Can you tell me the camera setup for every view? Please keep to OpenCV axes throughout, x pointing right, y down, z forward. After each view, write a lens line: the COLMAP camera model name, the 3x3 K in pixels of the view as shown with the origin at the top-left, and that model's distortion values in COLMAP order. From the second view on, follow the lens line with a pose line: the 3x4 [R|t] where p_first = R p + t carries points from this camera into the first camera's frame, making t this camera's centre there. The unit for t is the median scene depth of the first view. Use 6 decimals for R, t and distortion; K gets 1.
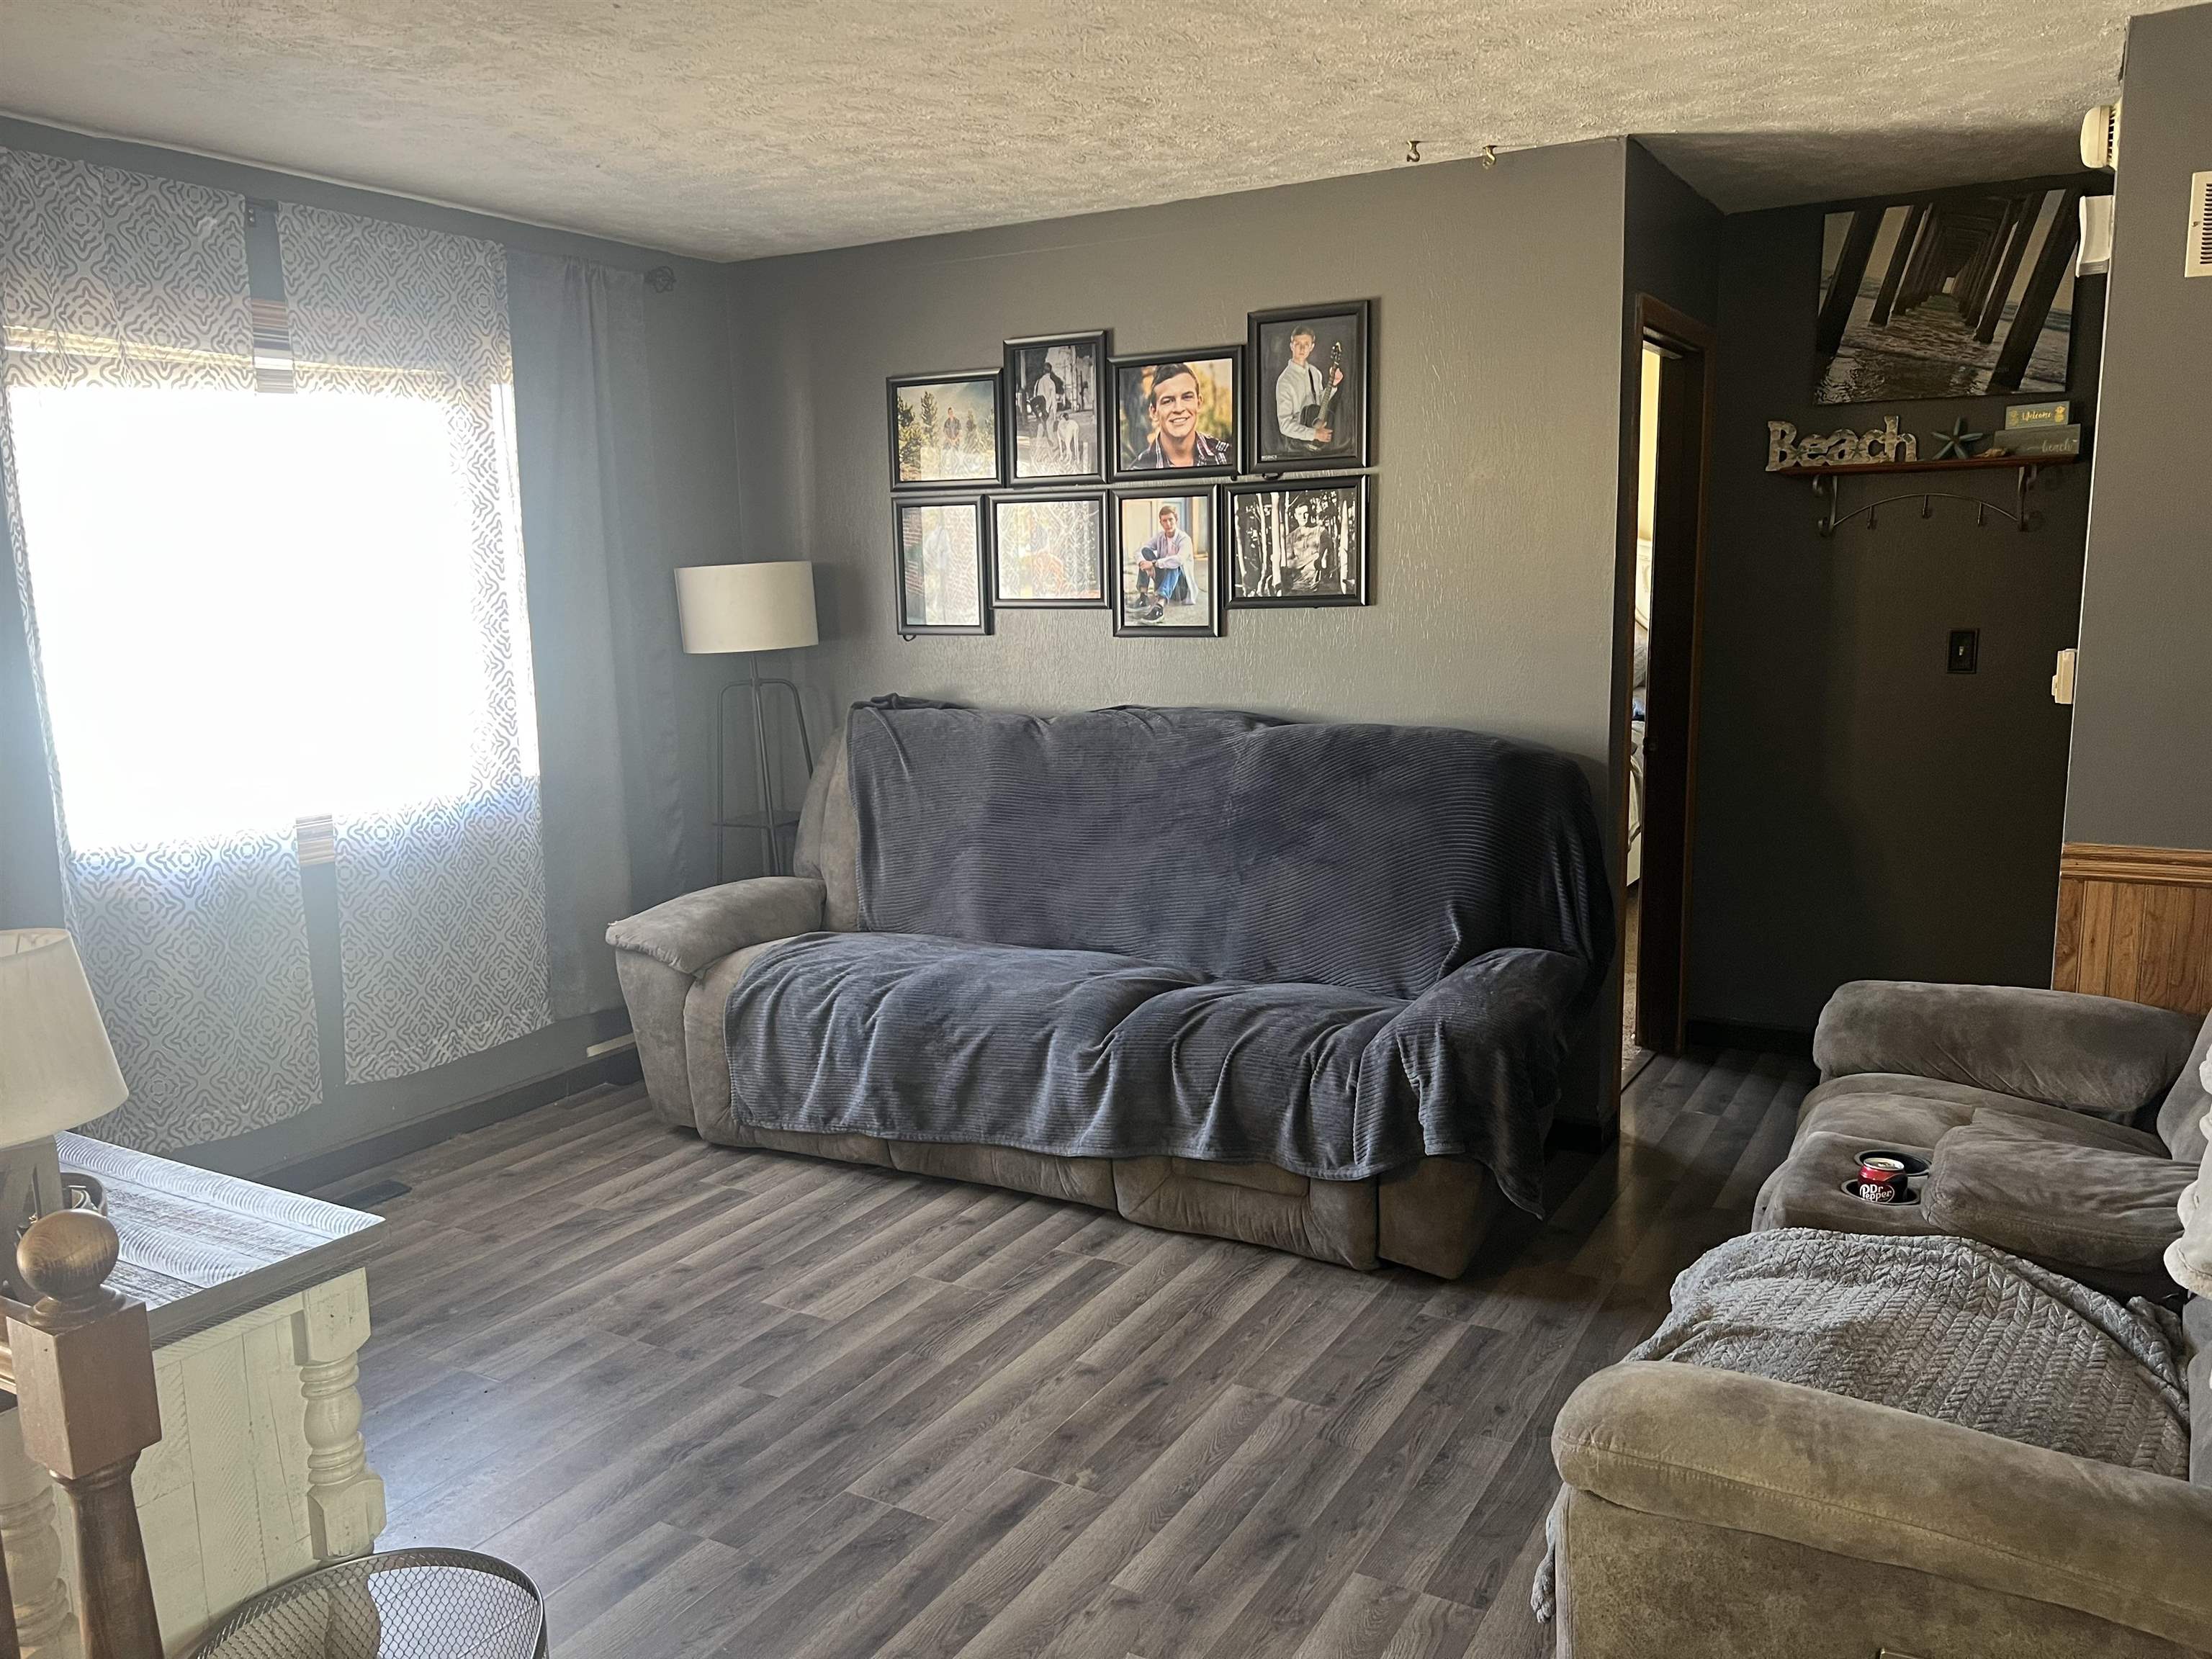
lens RADIAL K [[1669.2, 0, 1121.1], [0, 1669.2, 842.0], [0, 0, 1]] dist [0.074651, -0.101735]
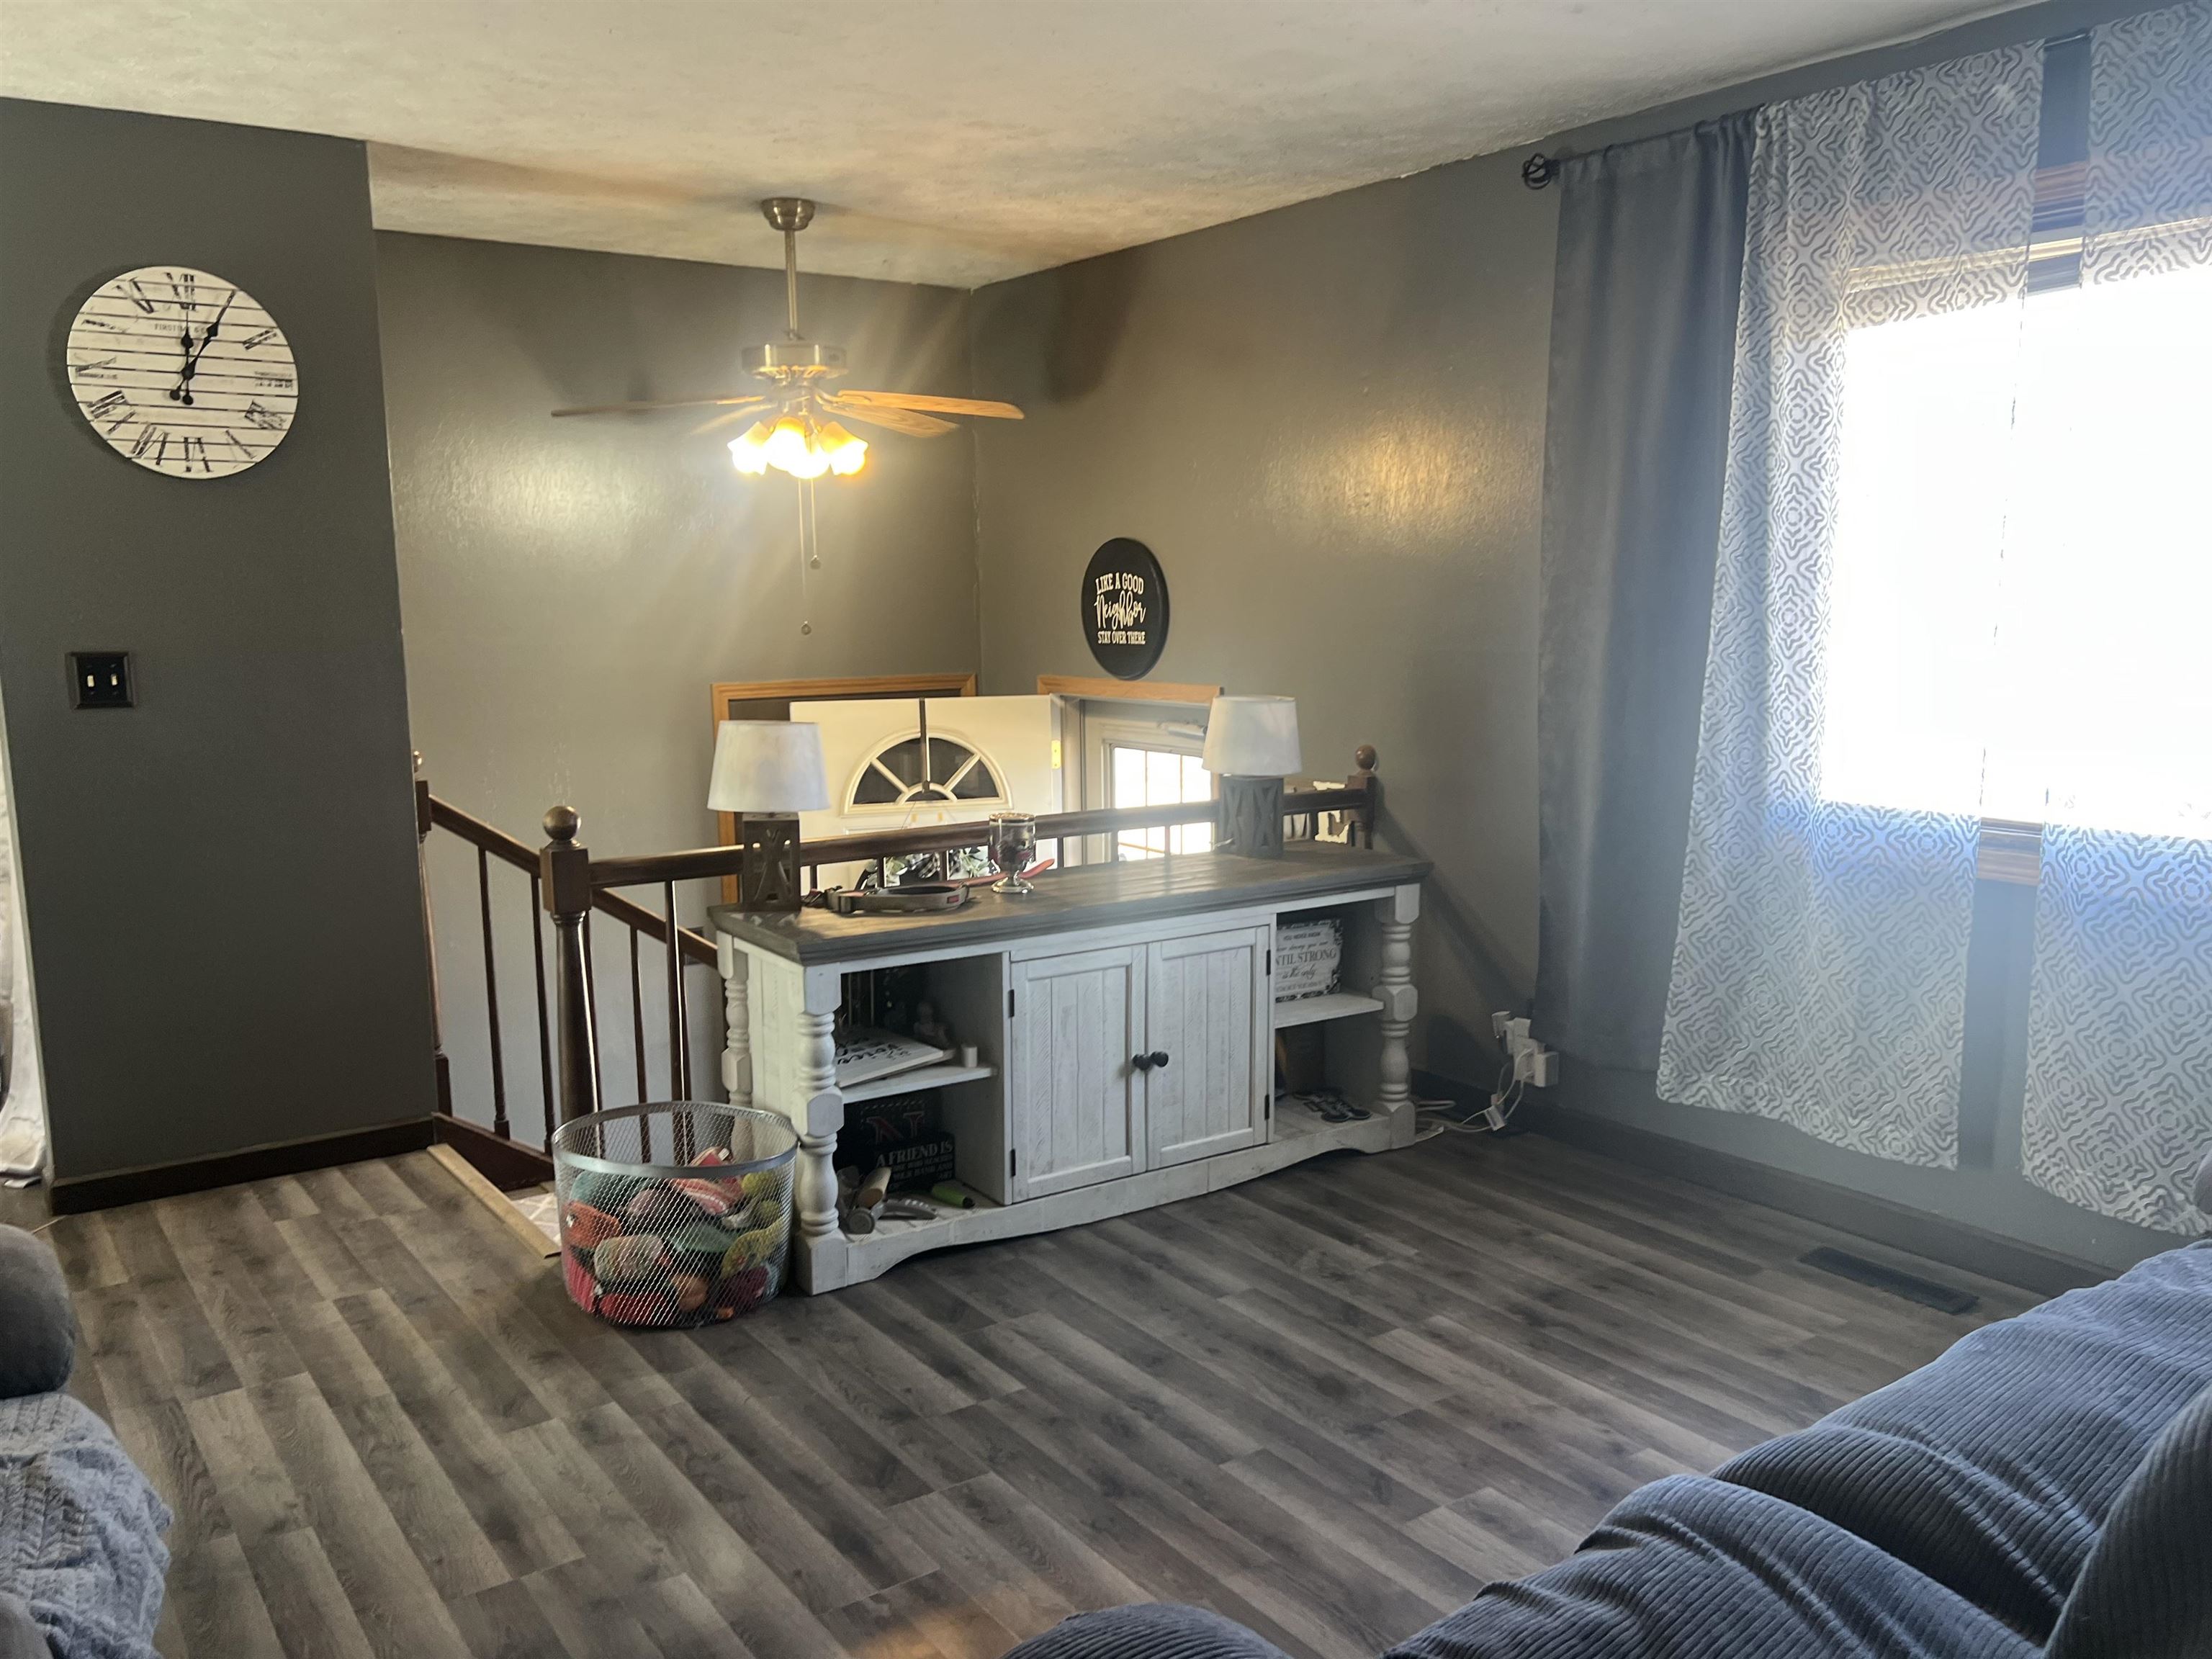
lens RADIAL K [[1739.1, 0, 1045.1], [0, 1739.1, 834.9], [0, 0, 1]] dist [0.006012, 0.002265]
pose [[-0.451166, 0.153319, -0.879171, 0.443535], [-0.123839, 0.964846, 0.231811, -0.141091], [0.883806, 0.213460, -0.416319, 0.933804]]
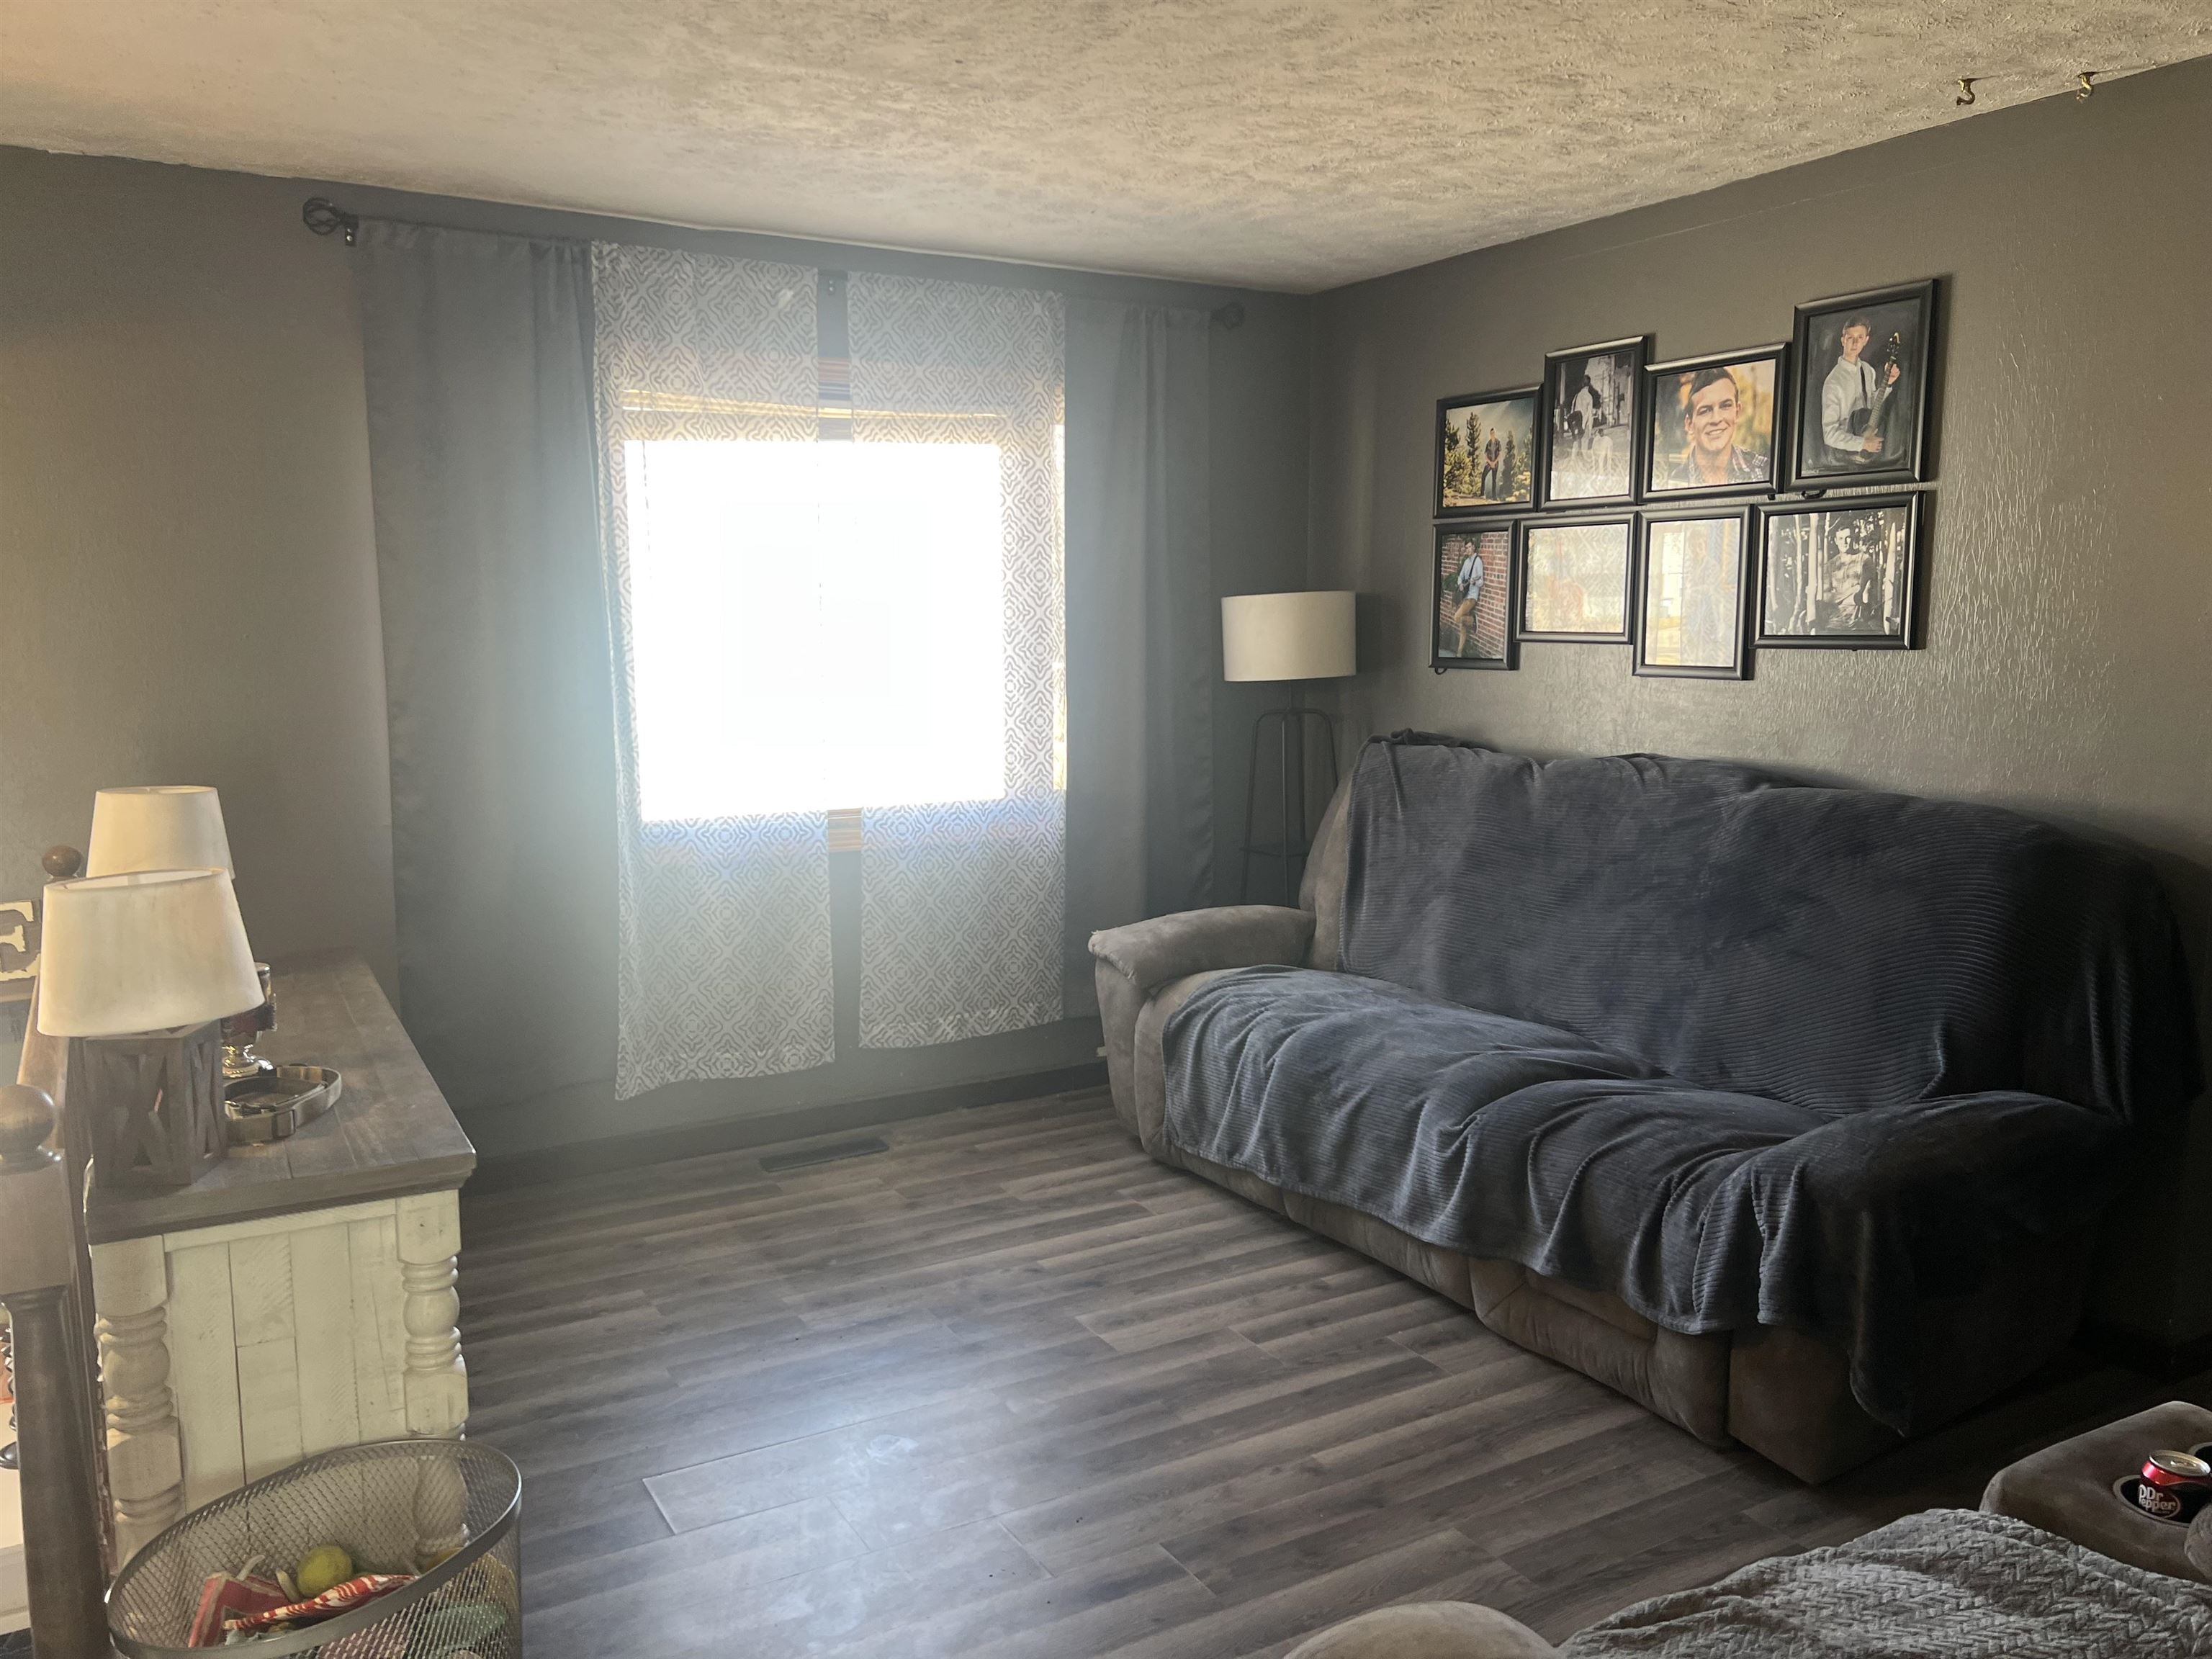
lens RADIAL K [[1668.9, 0, 1116.4], [0, 1668.9, 853.3], [0, 0, 1]] dist [0.020324, -0.050037]
pose [[0.866328, 0.089157, -0.491454, 0.238050], [-0.095427, 0.995360, 0.012355, -0.016431], [0.490276, 0.036195, 0.870816, 0.109800]]
